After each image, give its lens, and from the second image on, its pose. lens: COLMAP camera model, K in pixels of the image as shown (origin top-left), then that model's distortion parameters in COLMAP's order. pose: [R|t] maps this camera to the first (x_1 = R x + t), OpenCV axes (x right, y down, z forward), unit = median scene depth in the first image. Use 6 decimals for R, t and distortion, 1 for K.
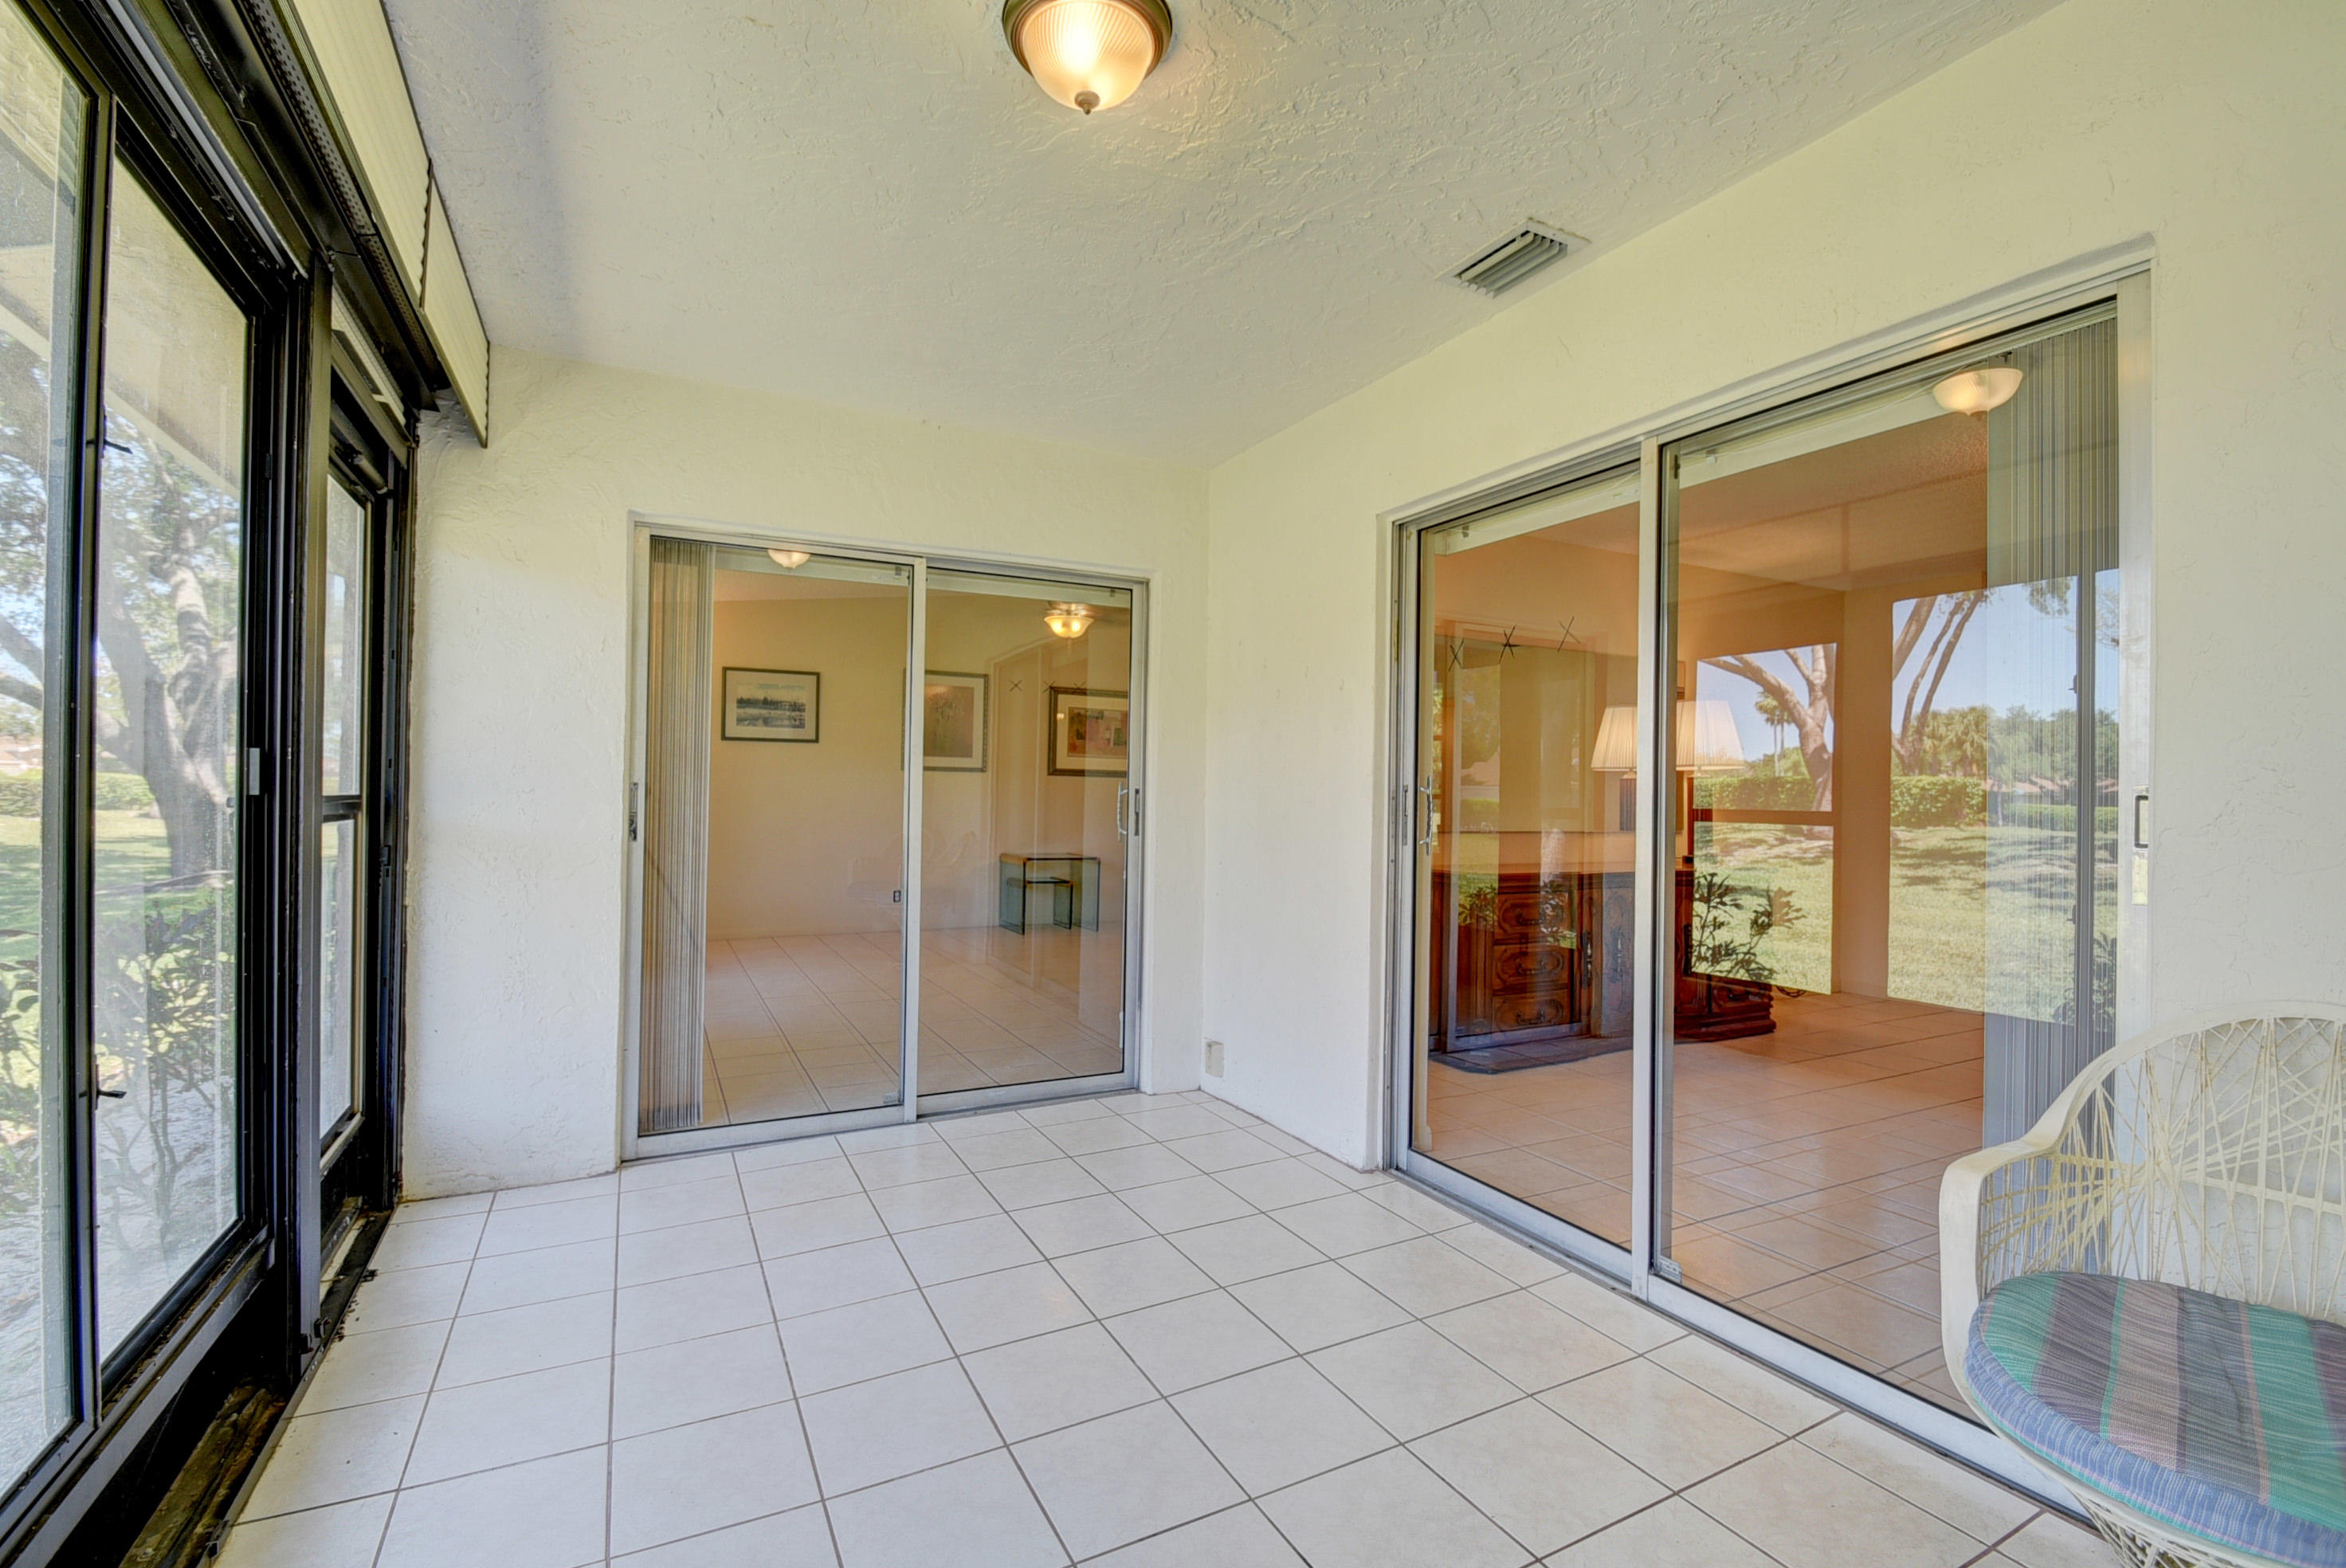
lens RADIAL K [[1030.8, 0, 1179.0], [0, 1030.8, 786.1], [0, 0, 1]] dist [0.001028, 0.000026]
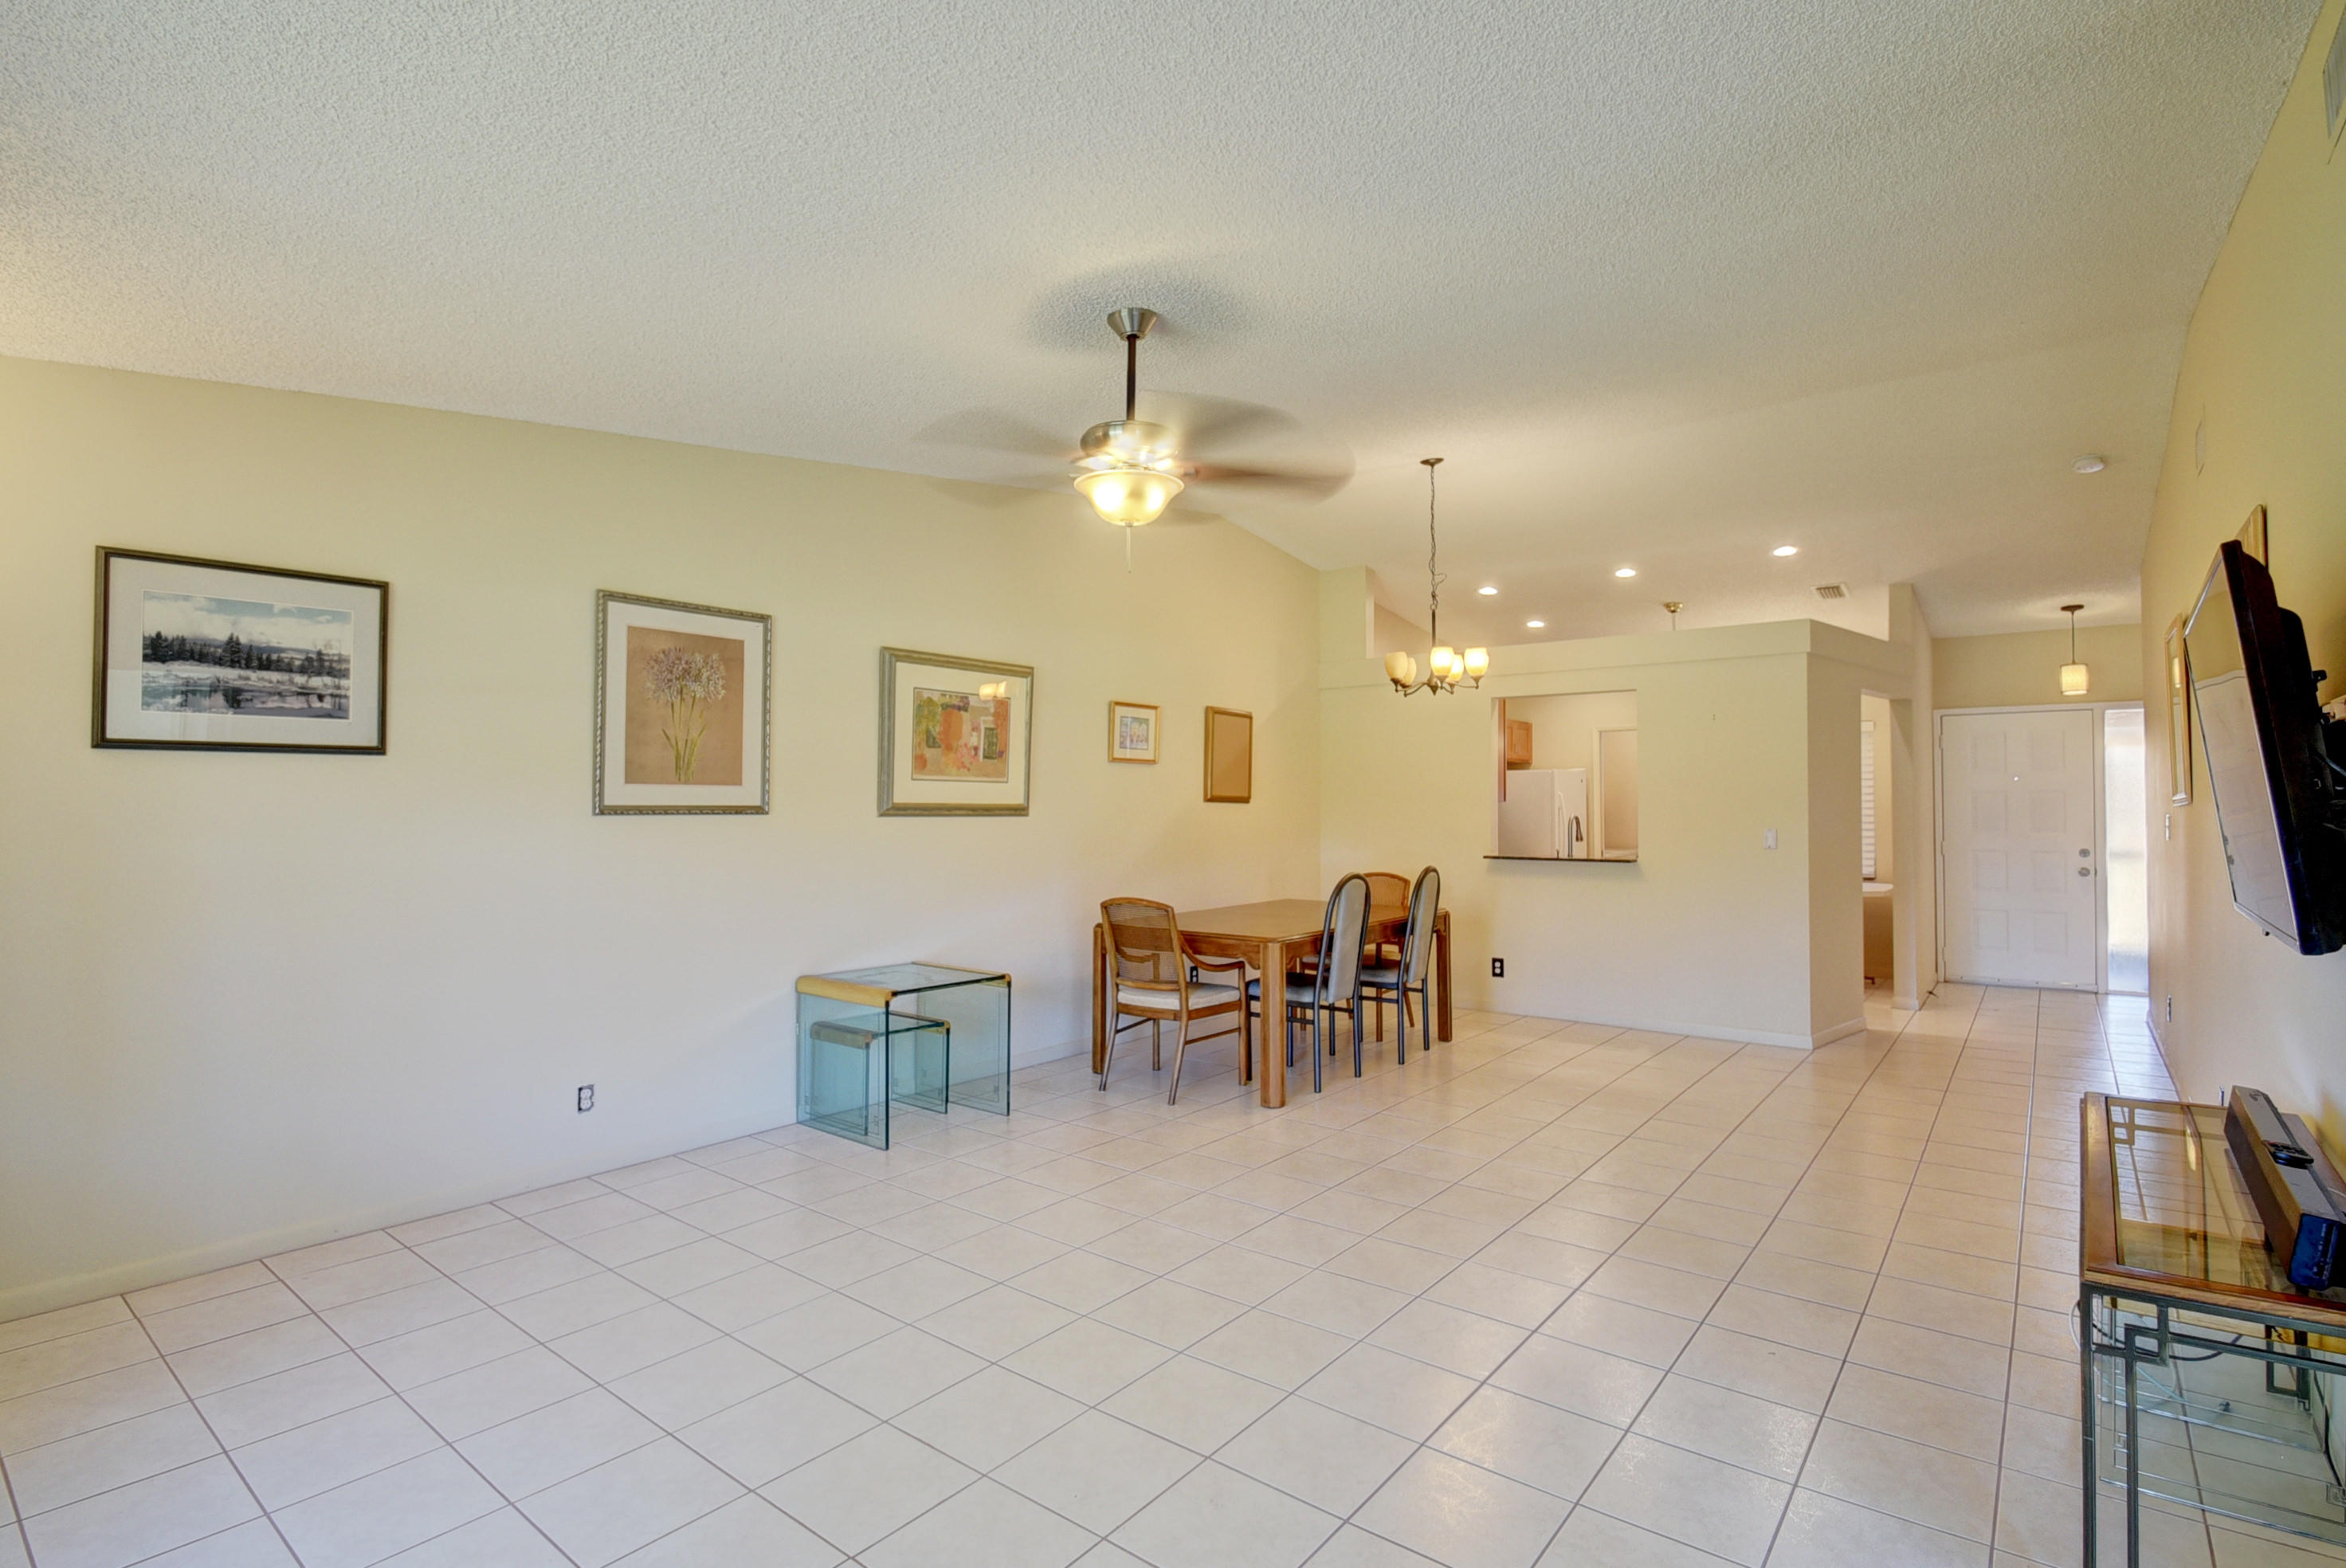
lens RADIAL K [[1126.3, 0, 1157.0], [0, 1126.3, 774.5], [0, 0, 1]] dist [-0.002809, -0.000713]
pose [[0.923041, -0.003859, 0.384682, -0.239201], [0.010138, 0.999846, -0.014296, -0.024729], [-0.384568, 0.017095, 0.922938, 0.471309]]
